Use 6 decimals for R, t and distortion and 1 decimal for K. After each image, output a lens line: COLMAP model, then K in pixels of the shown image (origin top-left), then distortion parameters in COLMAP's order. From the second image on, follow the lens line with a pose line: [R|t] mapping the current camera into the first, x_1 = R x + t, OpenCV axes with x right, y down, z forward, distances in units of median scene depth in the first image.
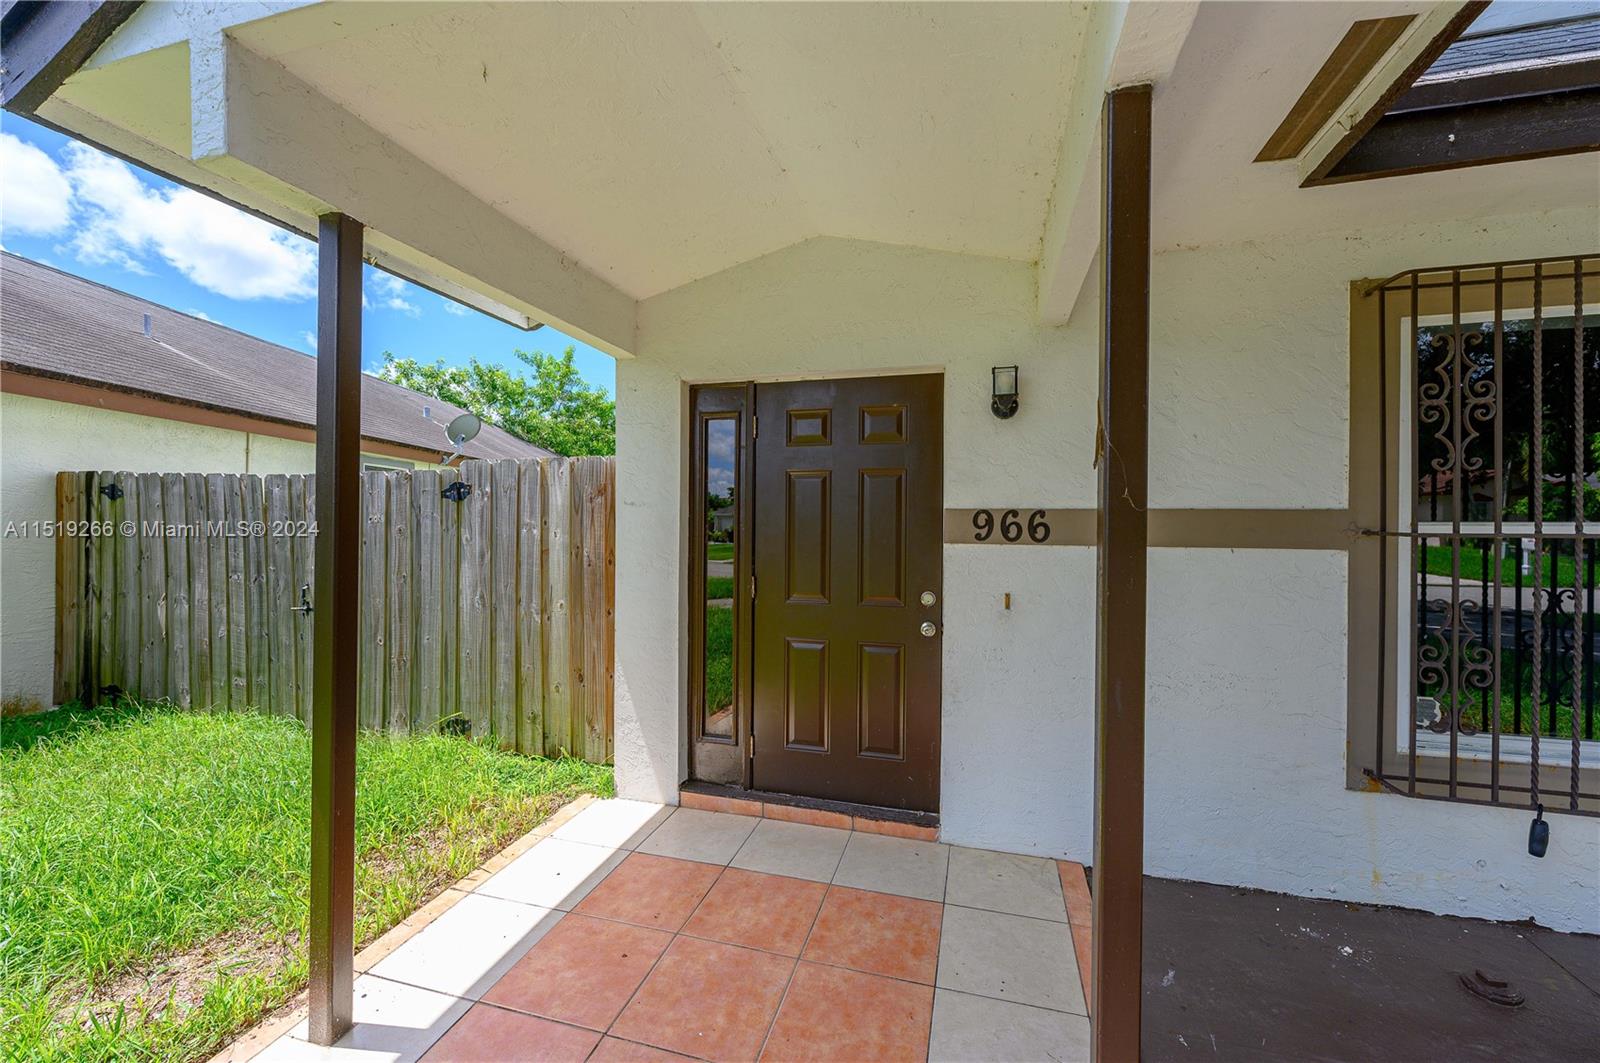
lens RADIAL K [[633.1, 0, 800.4], [0, 633.1, 529.5], [0, 0, 1]] dist [-0.000314, 0.000214]
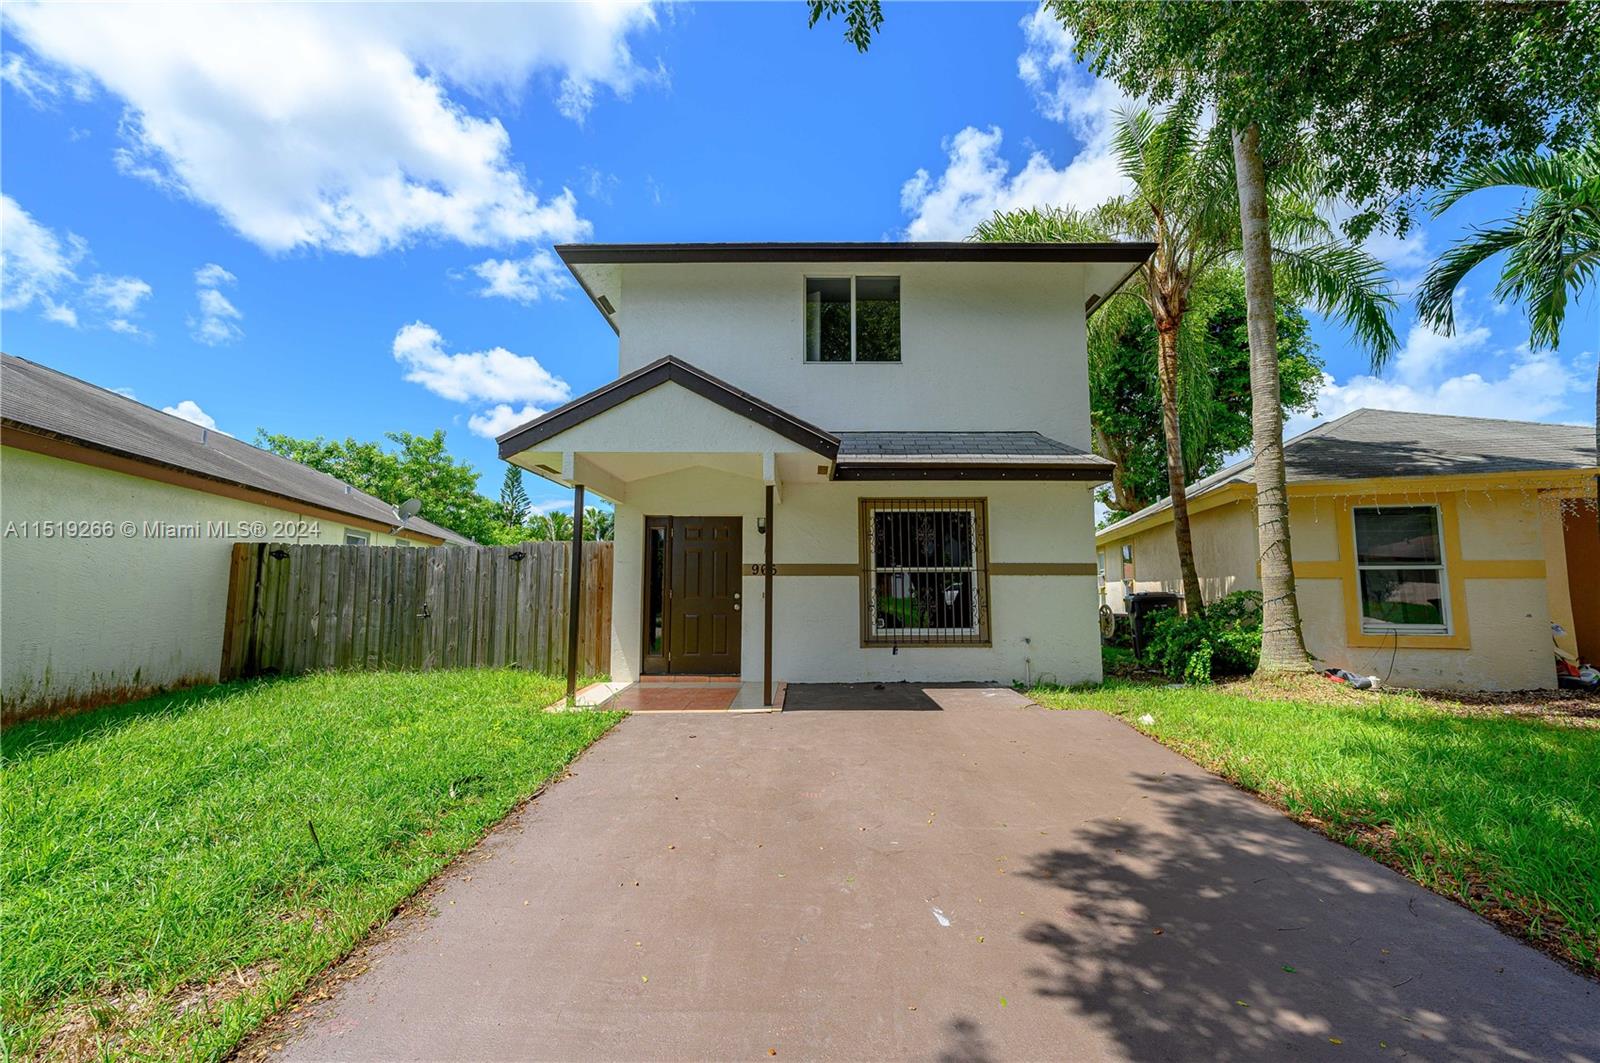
lens RADIAL K [[633.1, 0, 799.3], [0, 633.1, 530.2], [0, 0, 1]] dist [-0.000314, 0.000214]
pose [[0.962497, 0.017395, 0.270734, -0.207815], [0.009951, 0.995007, -0.099307, 0.071372], [-0.271109, 0.098276, 0.957518, -1.258683]]
